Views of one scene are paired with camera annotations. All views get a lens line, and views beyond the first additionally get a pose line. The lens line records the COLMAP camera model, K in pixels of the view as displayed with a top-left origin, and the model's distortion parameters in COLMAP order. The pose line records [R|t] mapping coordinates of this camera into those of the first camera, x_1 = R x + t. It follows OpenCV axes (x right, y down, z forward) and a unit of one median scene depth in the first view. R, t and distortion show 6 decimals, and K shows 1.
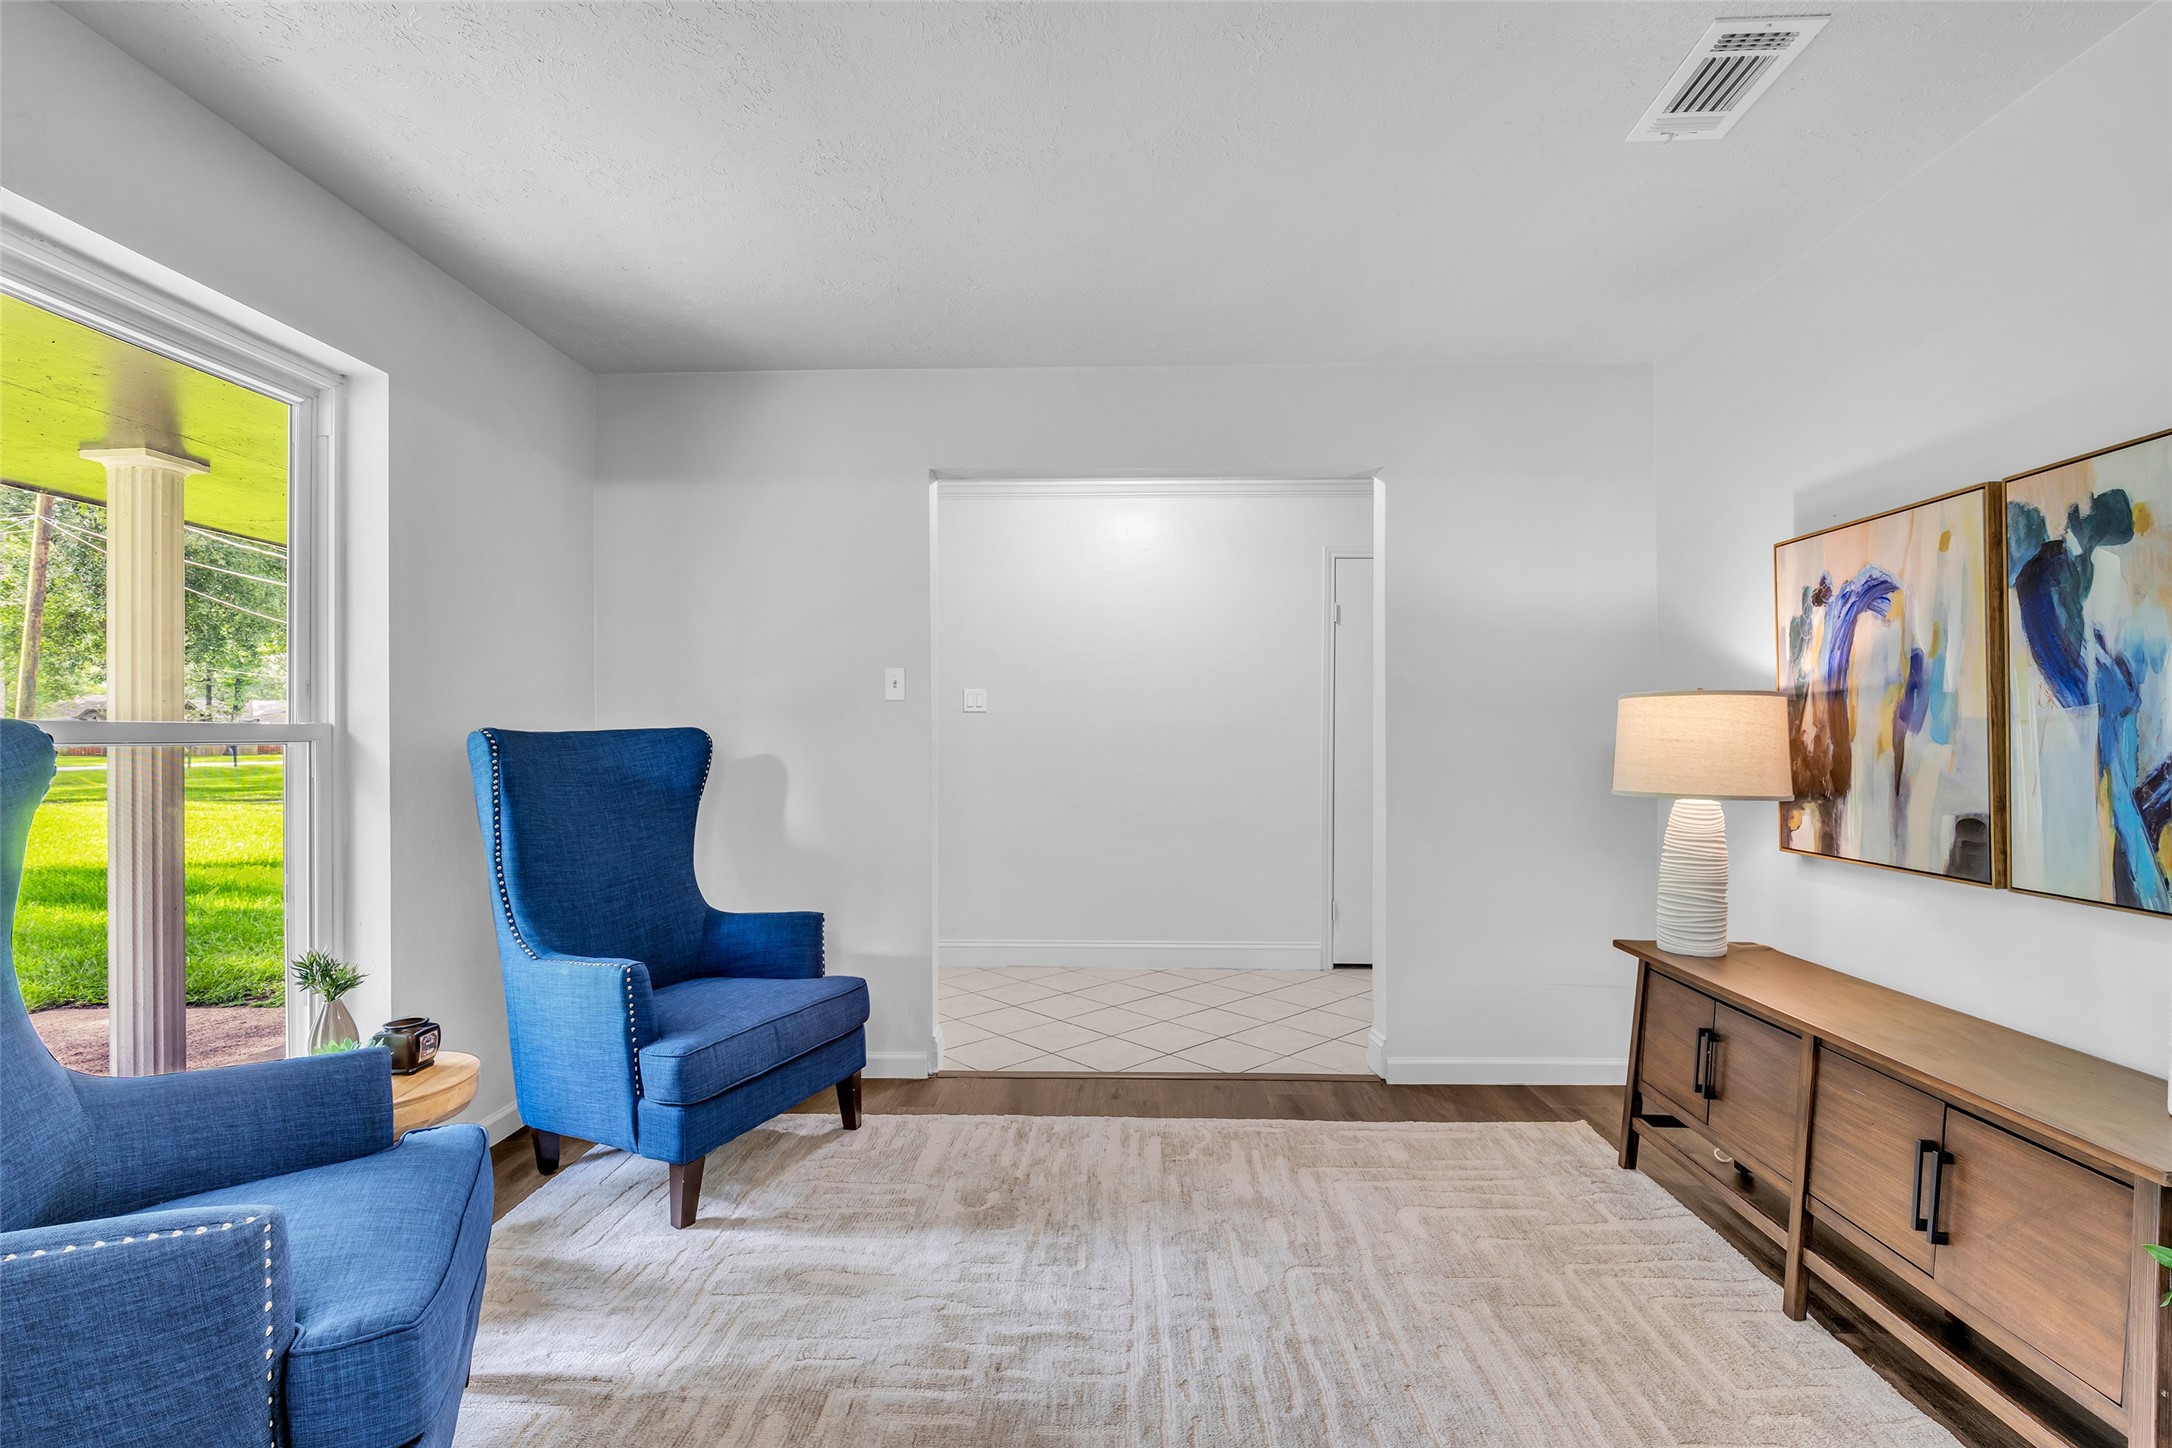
lens RADIAL K [[1001.4, 0, 1095.0], [0, 1001.4, 731.7], [0, 0, 1]] dist [-0.004361, -0.000407]
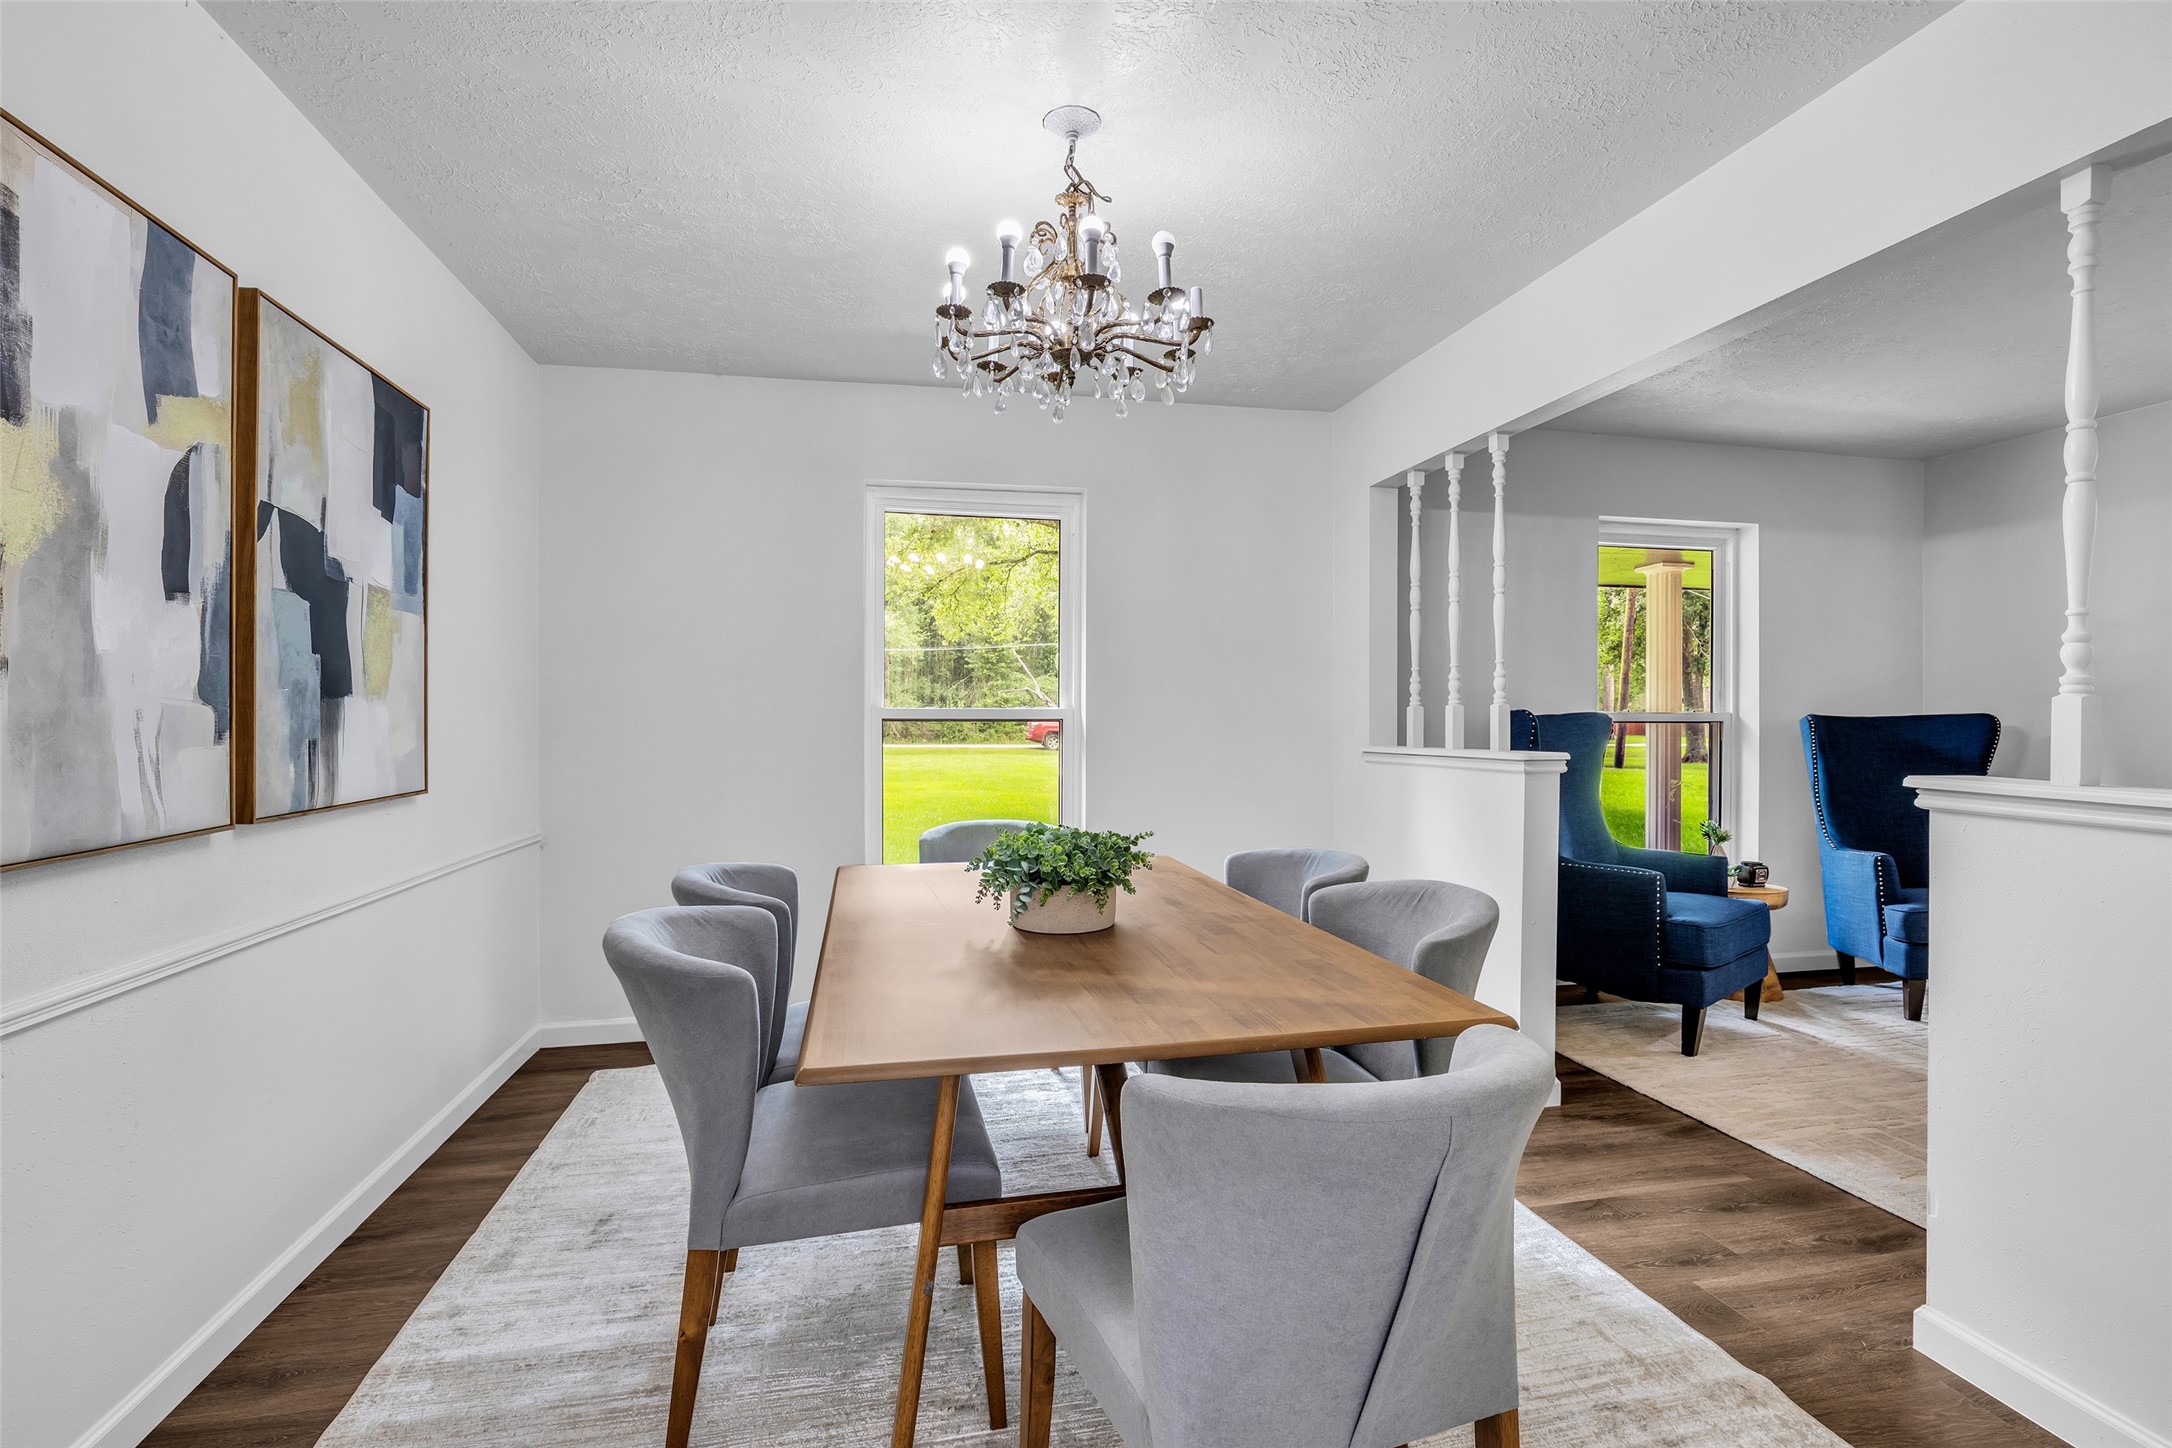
lens RADIAL K [[1001.4, 0, 1095.0], [0, 1001.4, 731.7], [0, 0, 1]] dist [-0.004361, -0.000407]
pose [[0.258404, 0.012485, -0.965956, 0.816576], [0.002274, 0.999906, 0.013532, -0.000118], [0.966034, -0.005693, 0.258351, -0.710860]]
